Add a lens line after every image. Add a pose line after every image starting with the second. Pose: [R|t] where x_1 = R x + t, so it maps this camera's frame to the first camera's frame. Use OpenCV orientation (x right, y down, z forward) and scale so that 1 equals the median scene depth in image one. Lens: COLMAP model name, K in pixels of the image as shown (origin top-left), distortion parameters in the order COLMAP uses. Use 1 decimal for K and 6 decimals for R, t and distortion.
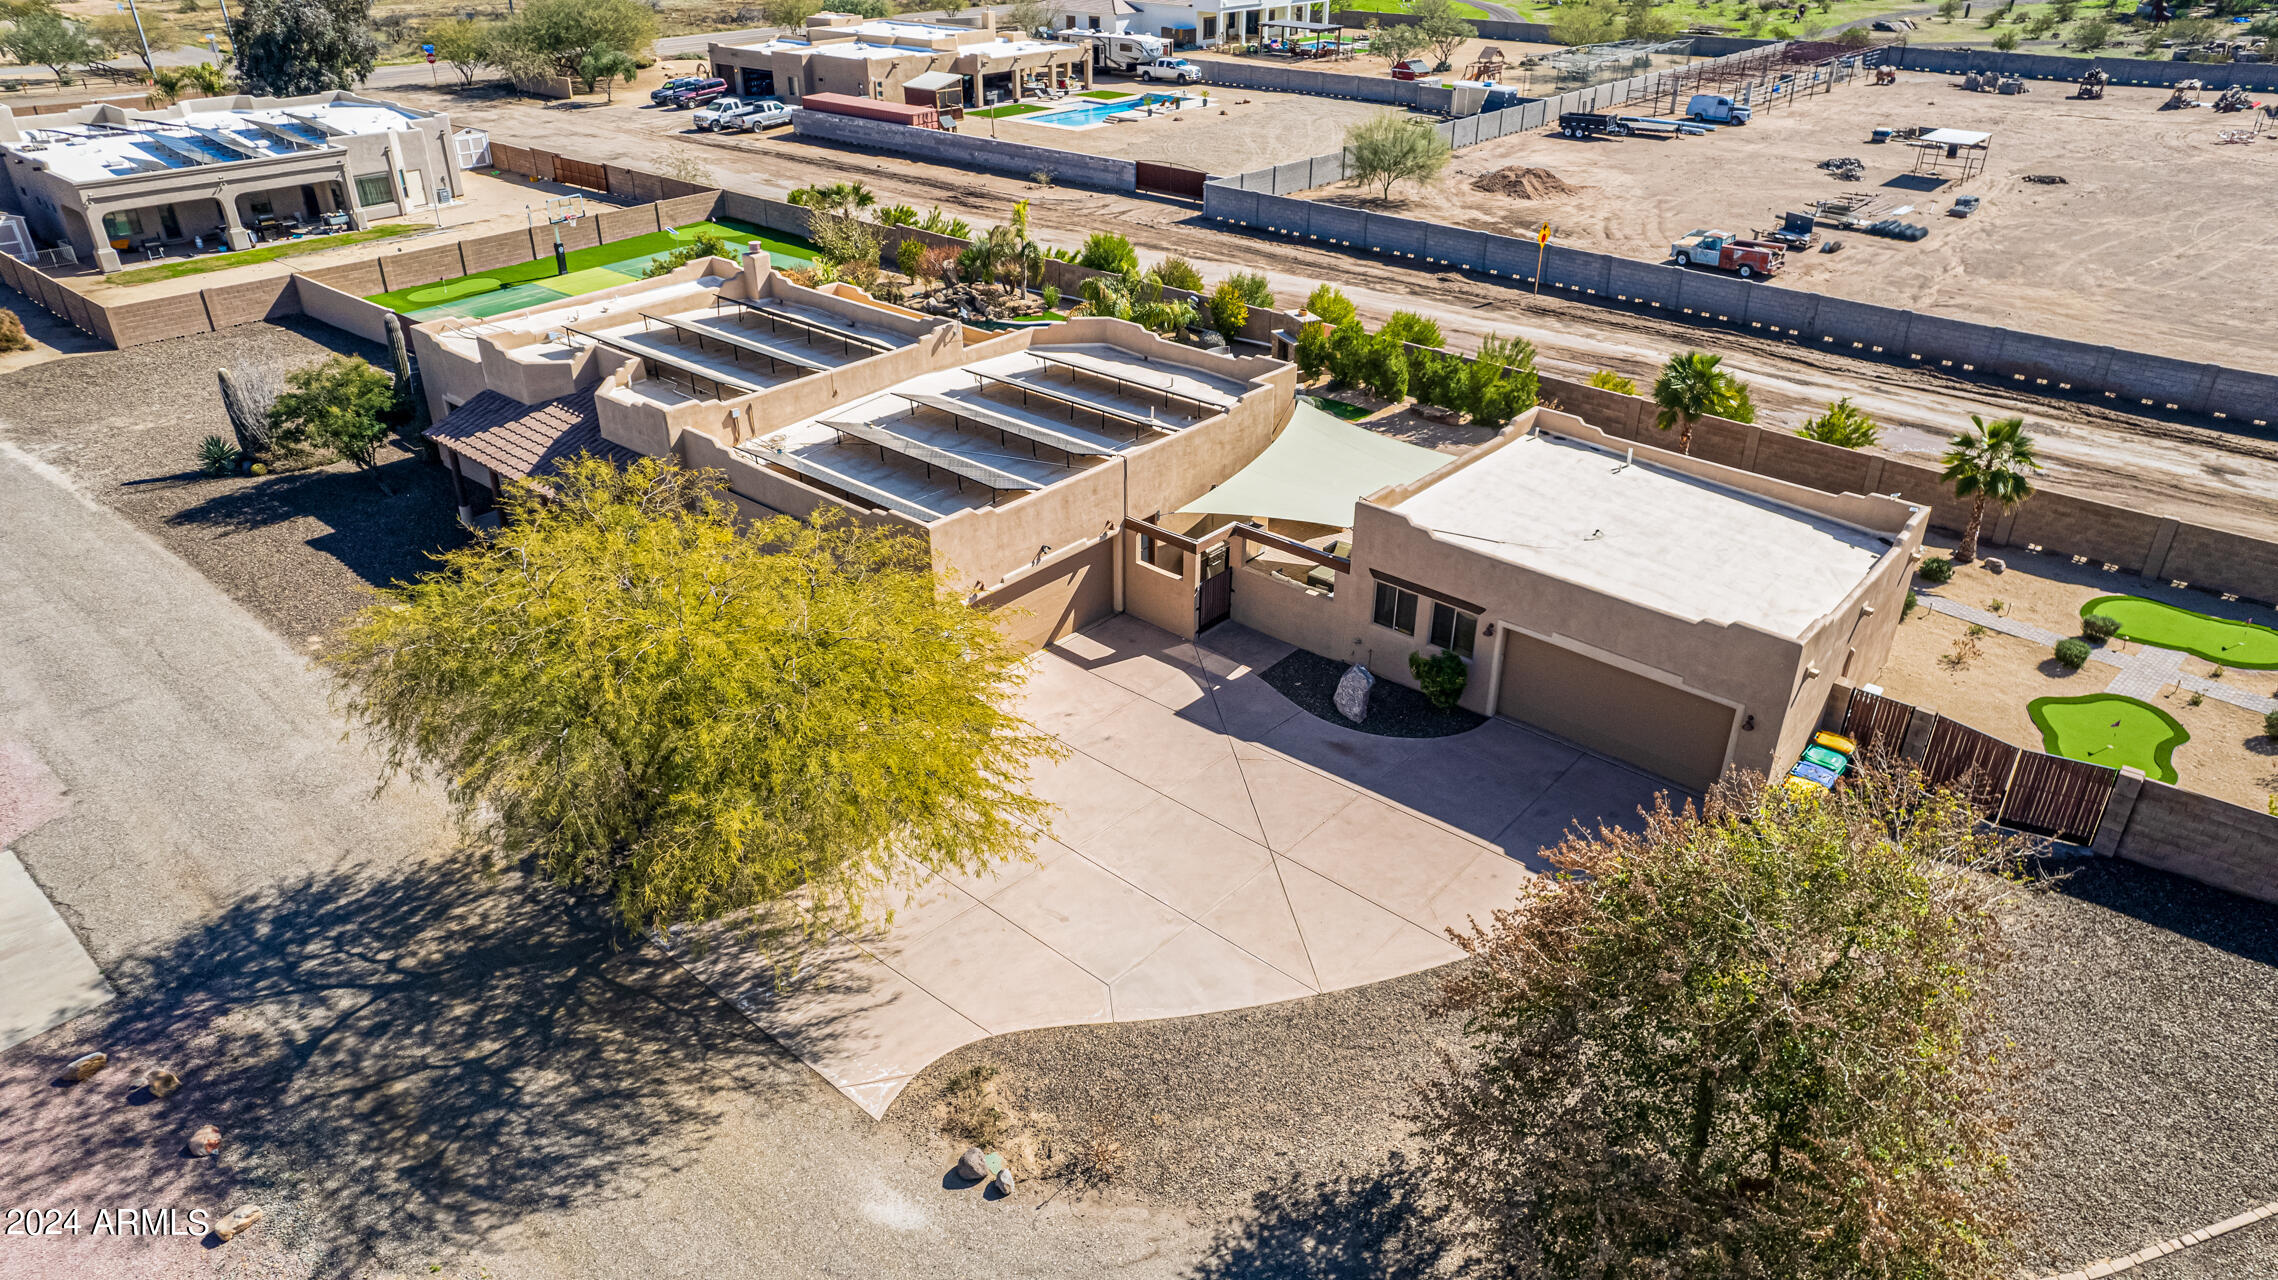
lens RADIAL K [[1455.1, 0, 1140.0], [0, 1455.1, 643.3], [0, 0, 1]] dist [-0.079562, 0.069611]
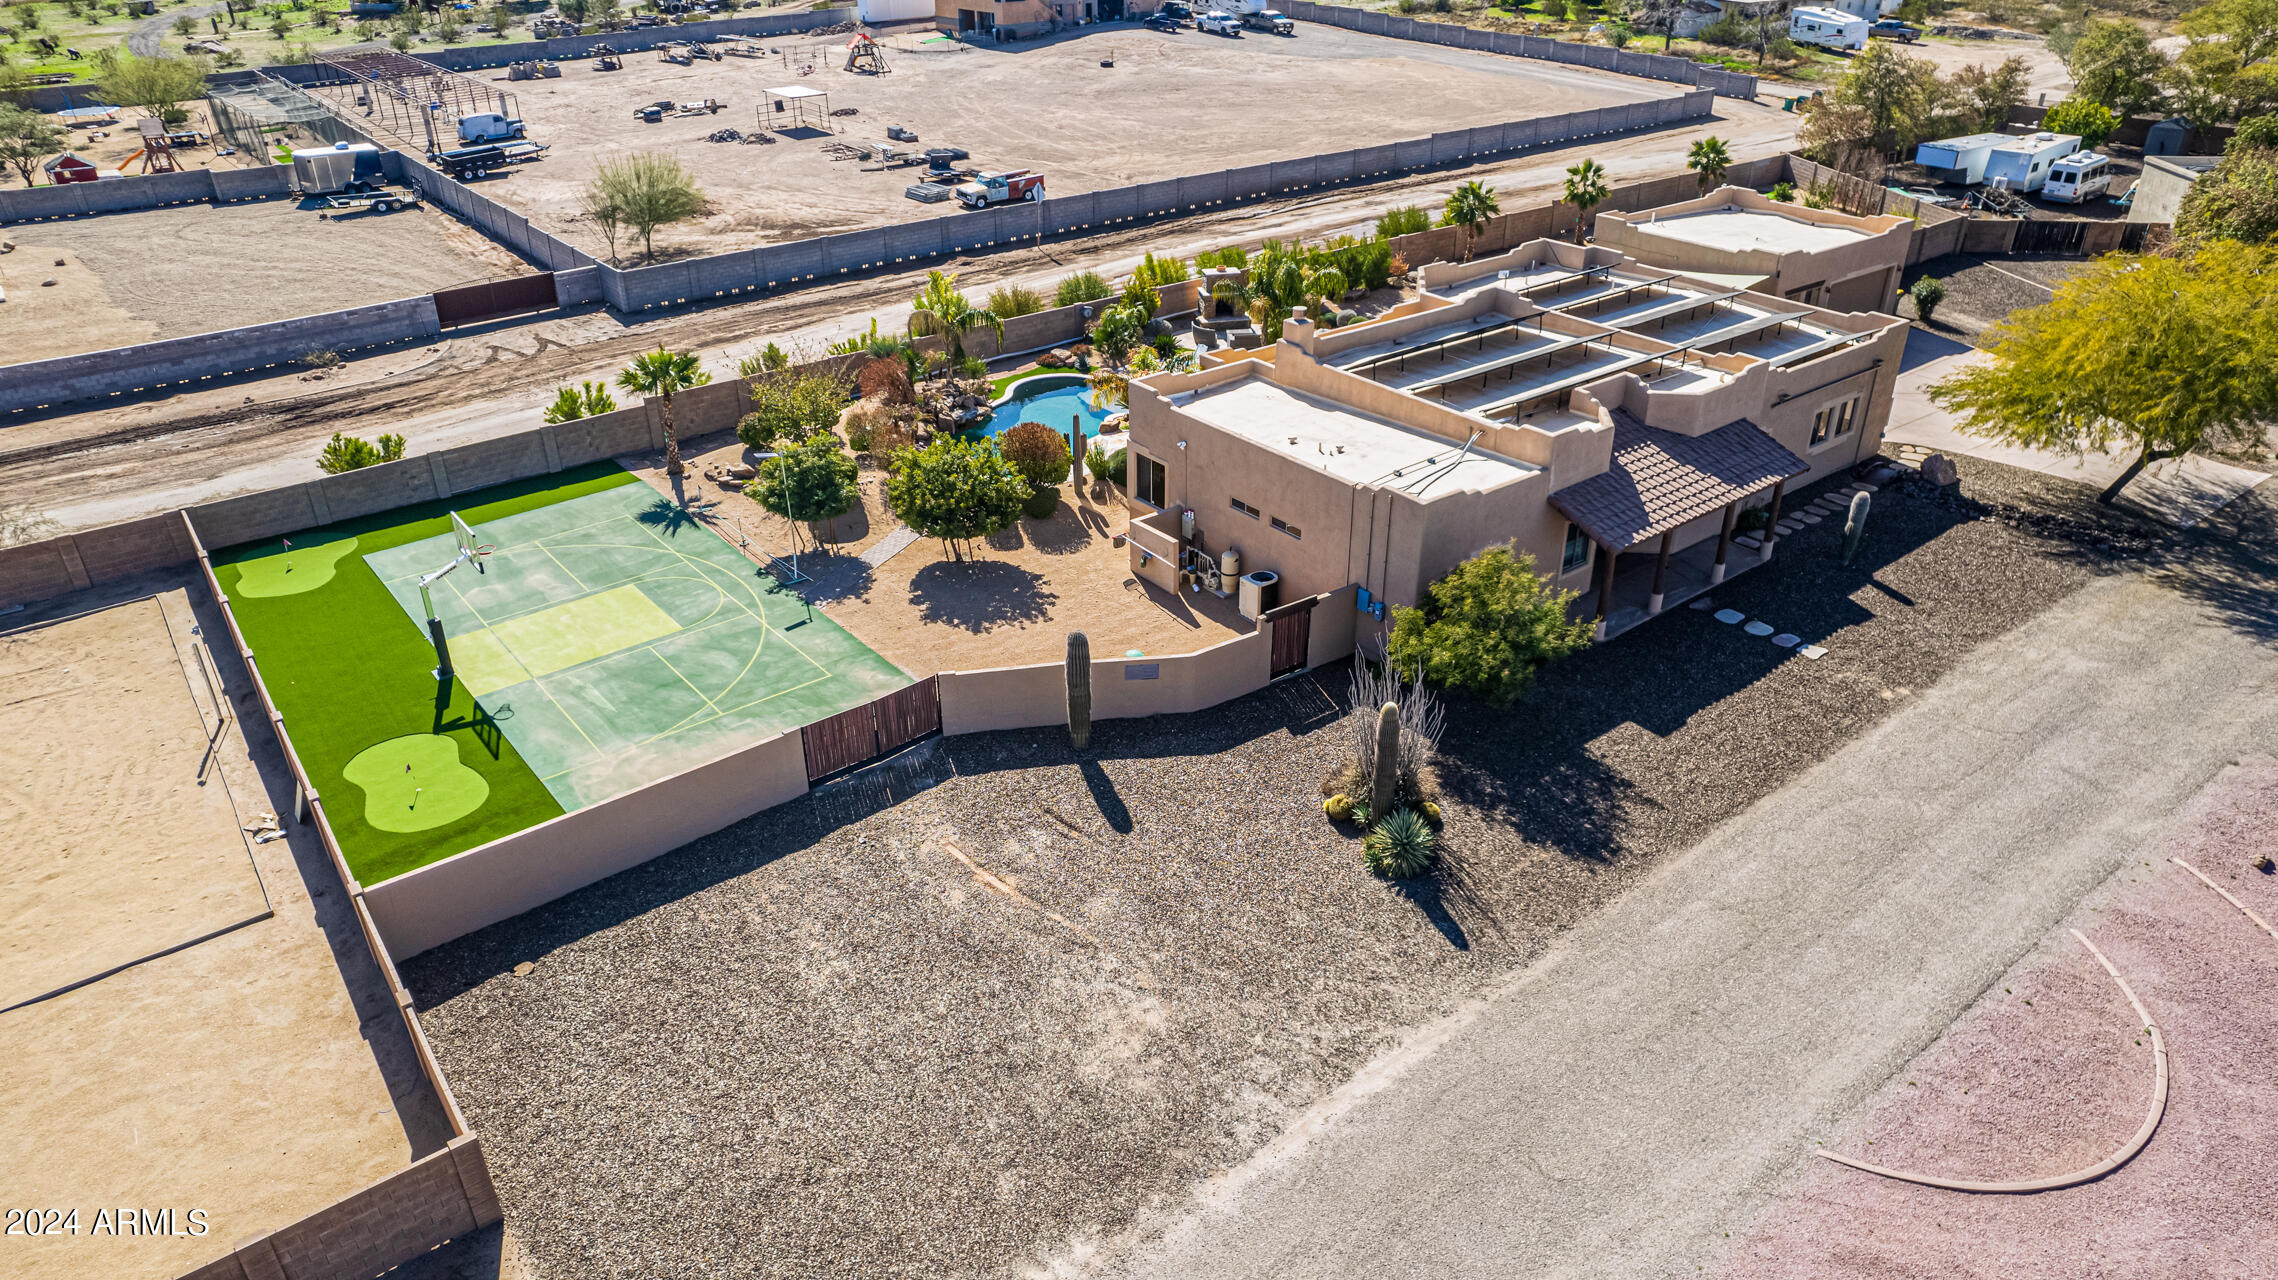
lens RADIAL K [[1466.0, 0, 1139.6], [0, 1466.0, 628.2], [0, 0, 1]] dist [-0.081124, 0.075619]
pose [[0.195224, -0.467349, 0.862249, -1.196033], [0.480803, 0.811877, 0.331187, -0.480995], [-0.854819, 0.349916, 0.383201, 0.840152]]
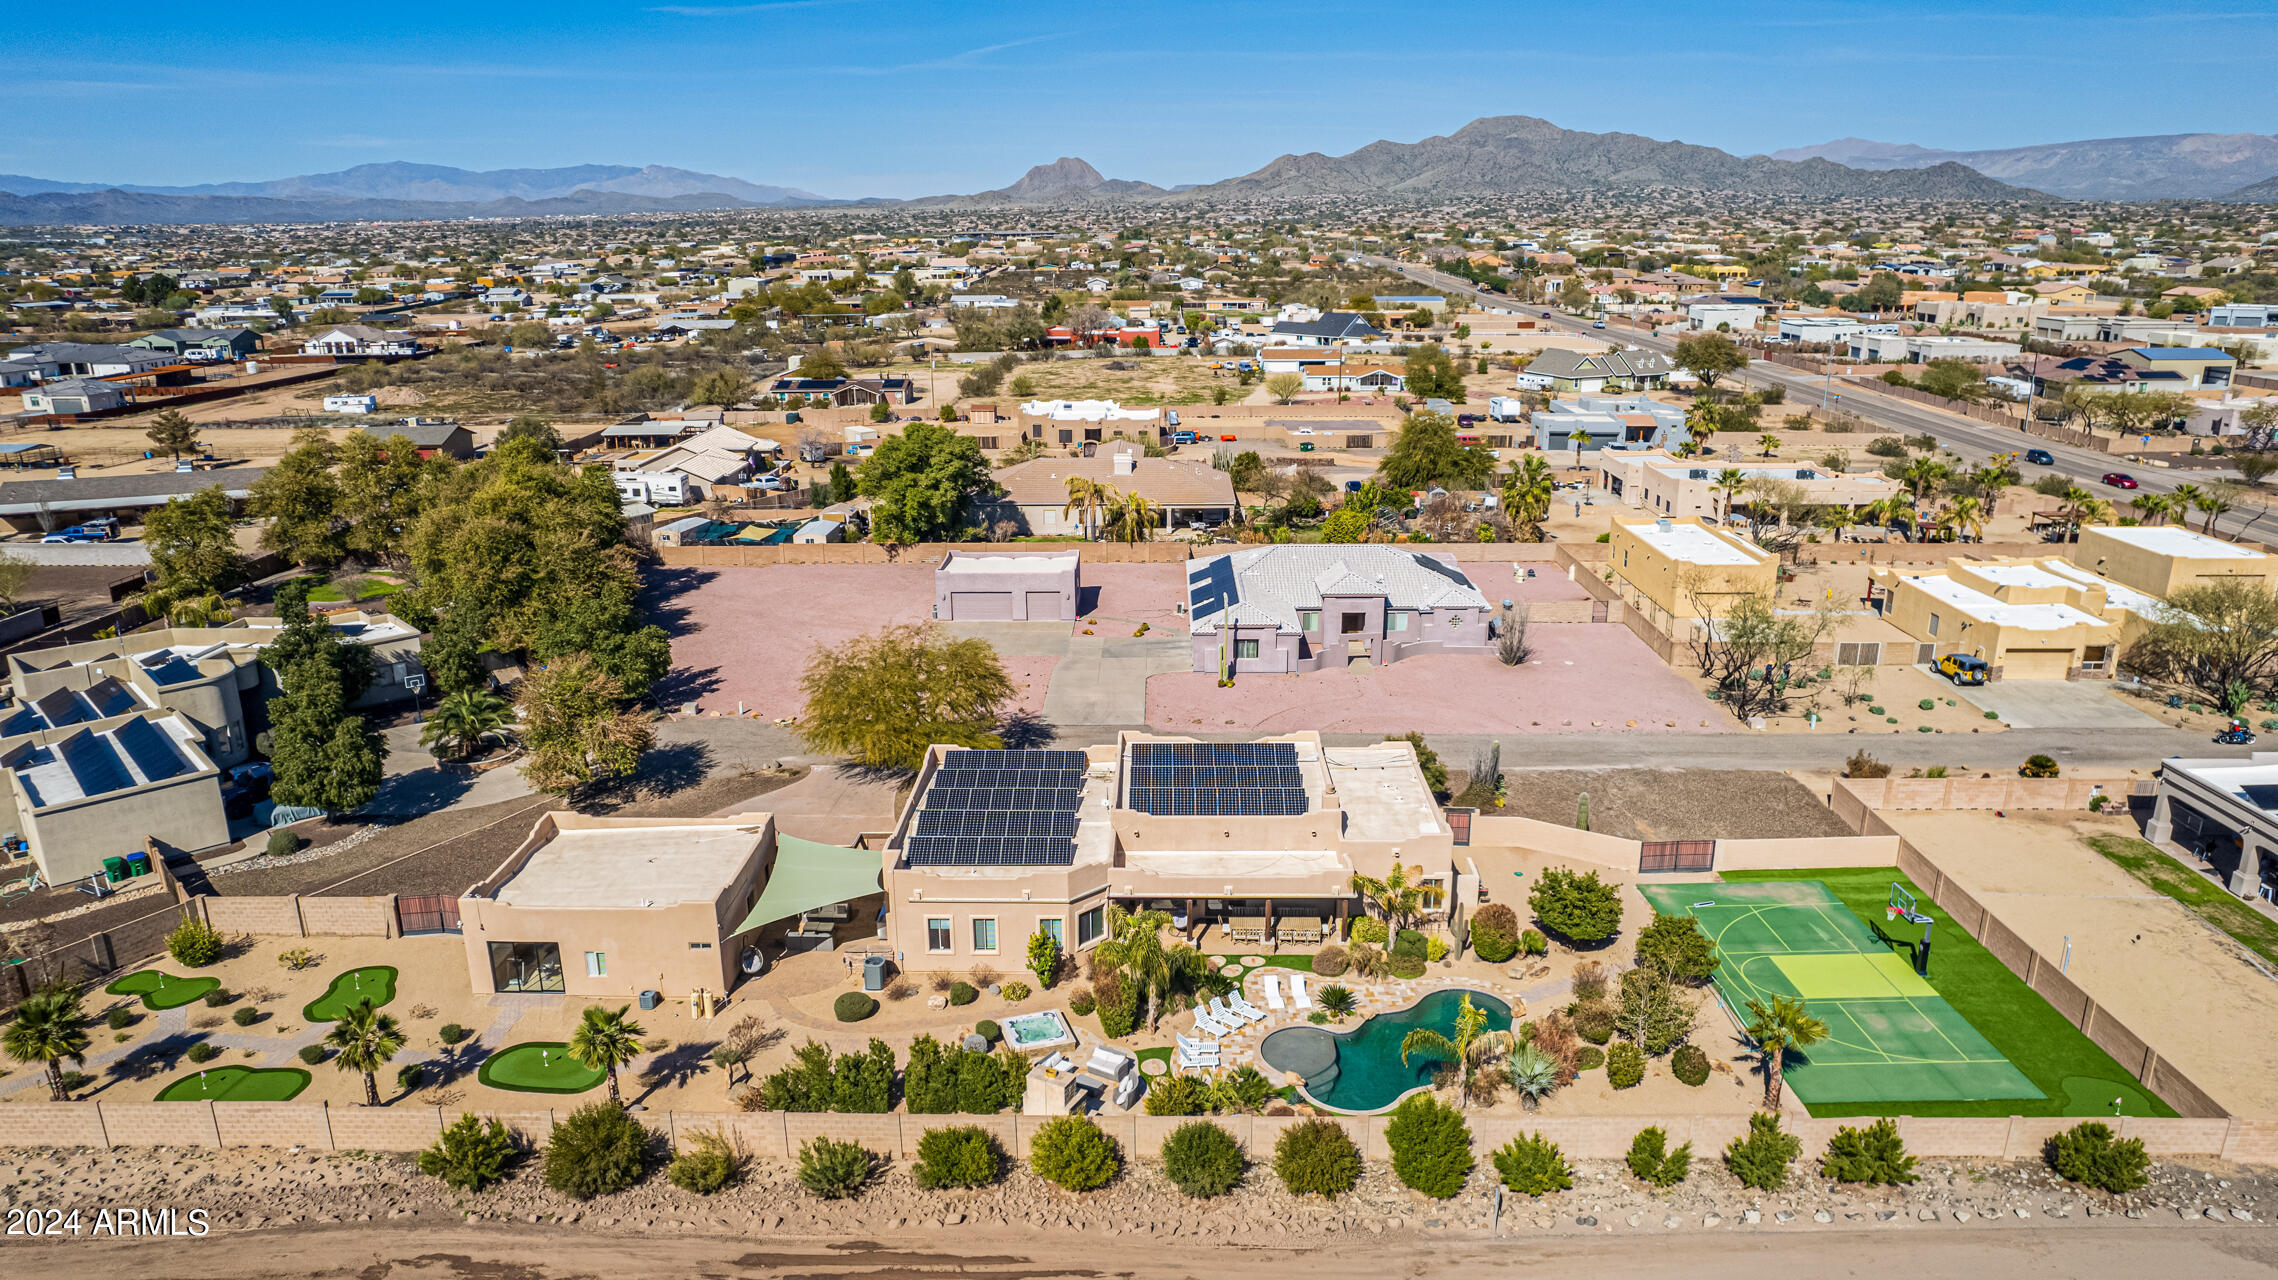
lens RADIAL K [[1455.1, 0, 1140.0], [0, 1455.1, 643.3], [0, 0, 1]] dist [-0.079562, 0.069611]
pose [[-0.767126, 0.183360, -0.614733, 0.670365], [-0.306767, 0.736752, 0.602570, -1.153550], [0.563393, 0.650827, -0.508932, 1.544300]]
